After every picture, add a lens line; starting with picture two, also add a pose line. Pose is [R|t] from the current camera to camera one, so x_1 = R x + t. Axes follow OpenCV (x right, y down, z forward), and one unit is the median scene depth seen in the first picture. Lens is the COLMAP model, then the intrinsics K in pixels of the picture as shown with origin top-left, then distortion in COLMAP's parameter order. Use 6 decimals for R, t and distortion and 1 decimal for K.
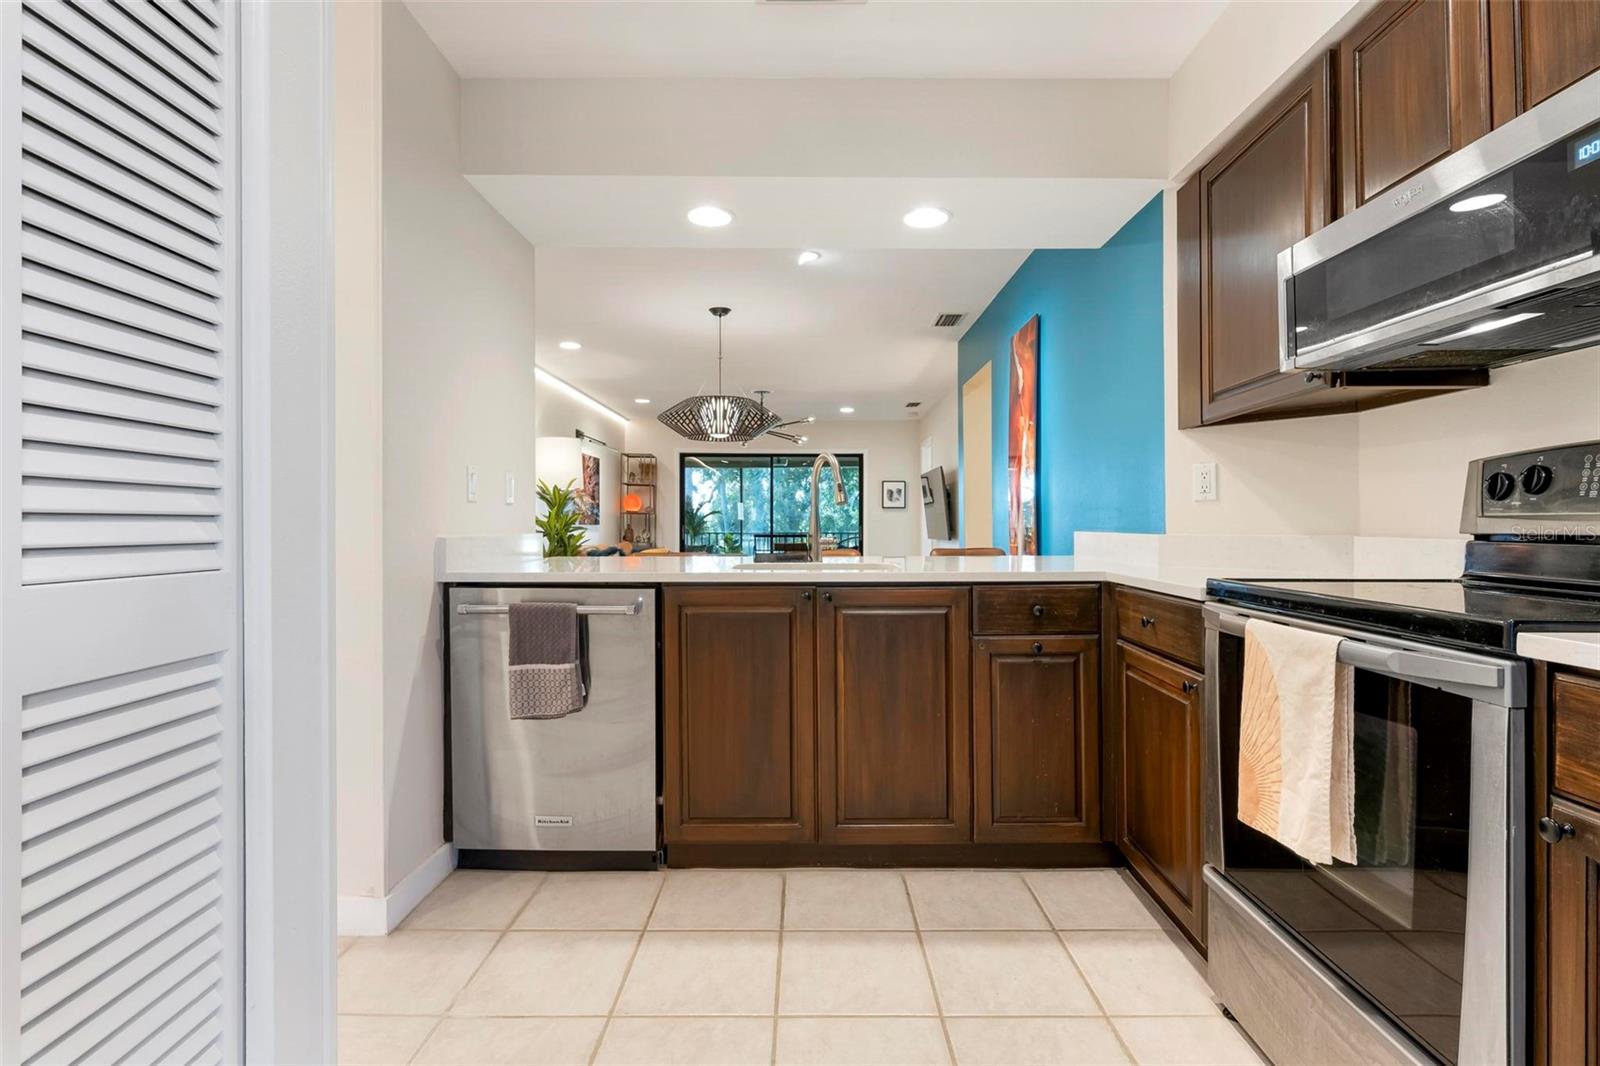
lens RADIAL K [[777.9, 0, 800.0], [0, 777.9, 533.0], [0, 0, 1]] dist [-0.002141, -0.000006]
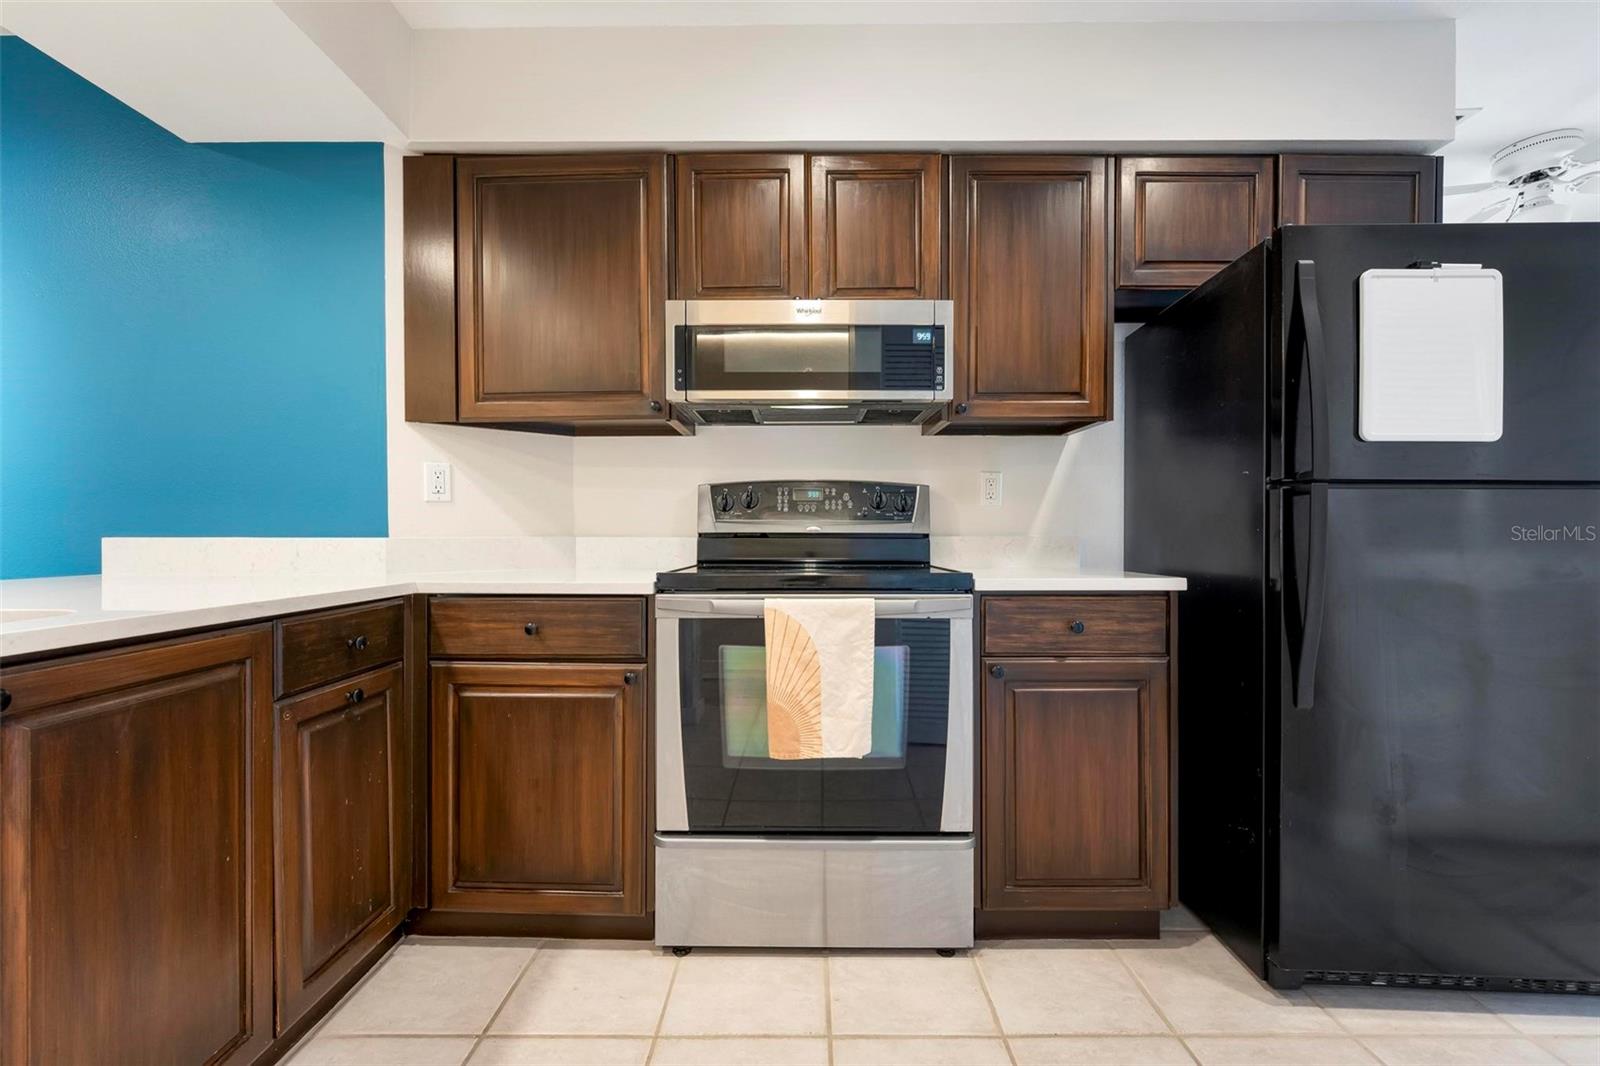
lens RADIAL K [[661.8, 0, 800.0], [0, 661.8, 533.0], [0, 0, 1]] dist [0.009302, -0.000070]
pose [[0.001650, 0.000271, 0.999999, -0.359601], [0.011329, 0.999936, -0.000290, 0.003070], [-0.999934, 0.011330, 0.001647, 0.688213]]
